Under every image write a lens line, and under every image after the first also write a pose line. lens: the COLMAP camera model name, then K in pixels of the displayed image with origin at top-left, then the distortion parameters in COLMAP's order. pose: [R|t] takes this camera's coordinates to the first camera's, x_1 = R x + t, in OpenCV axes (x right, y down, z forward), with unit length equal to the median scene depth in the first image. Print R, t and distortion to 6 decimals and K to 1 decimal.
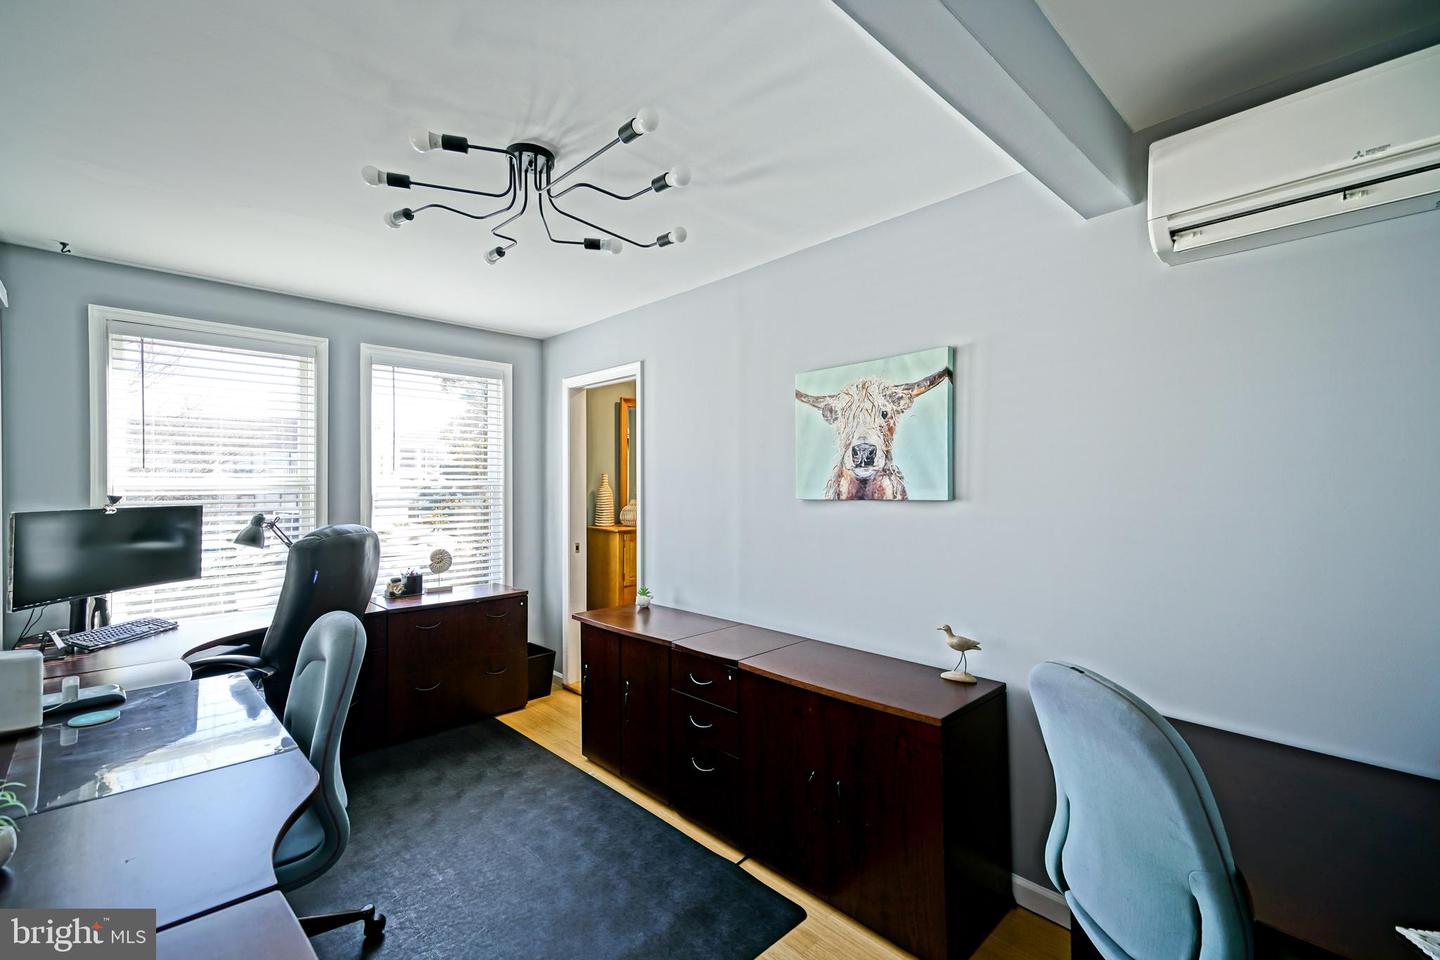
lens RADIAL K [[625.5, 0, 716.8], [0, 625.5, 480.8], [0, 0, 1]] dist [0.017051, 0.000099]
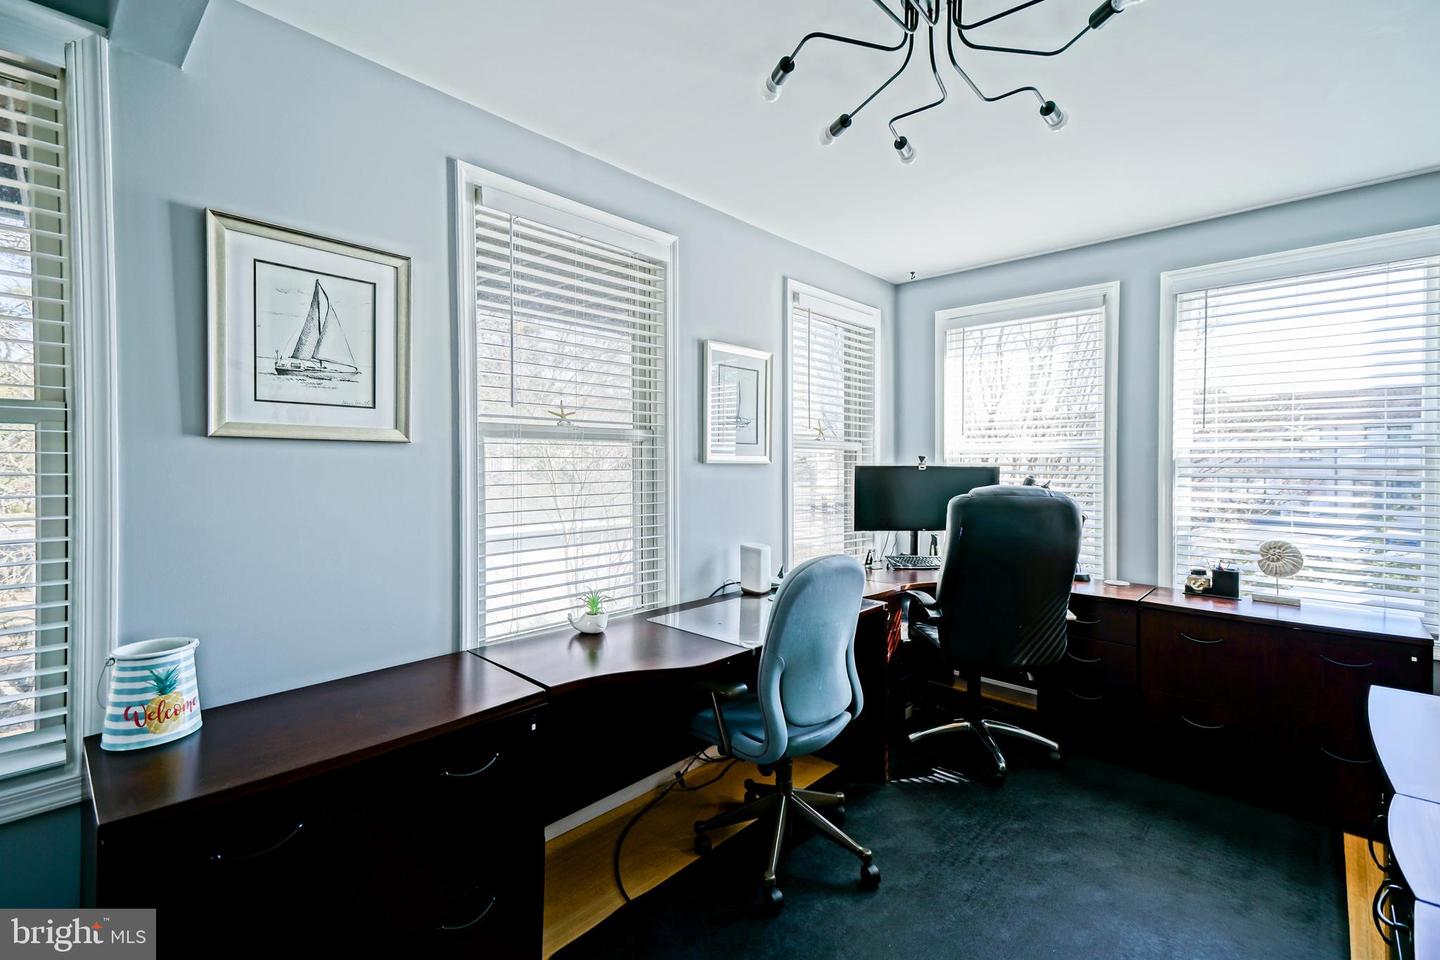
lens RADIAL K [[625.5, 0, 719.1], [0, 625.5, 473.5], [0, 0, 1]] dist [0.017051, 0.000099]
pose [[0.035006, 0.015166, -0.999272, 0.227371], [-0.005963, 0.999870, 0.014966, 0.030476], [0.999369, 0.005435, 0.035092, 0.386053]]
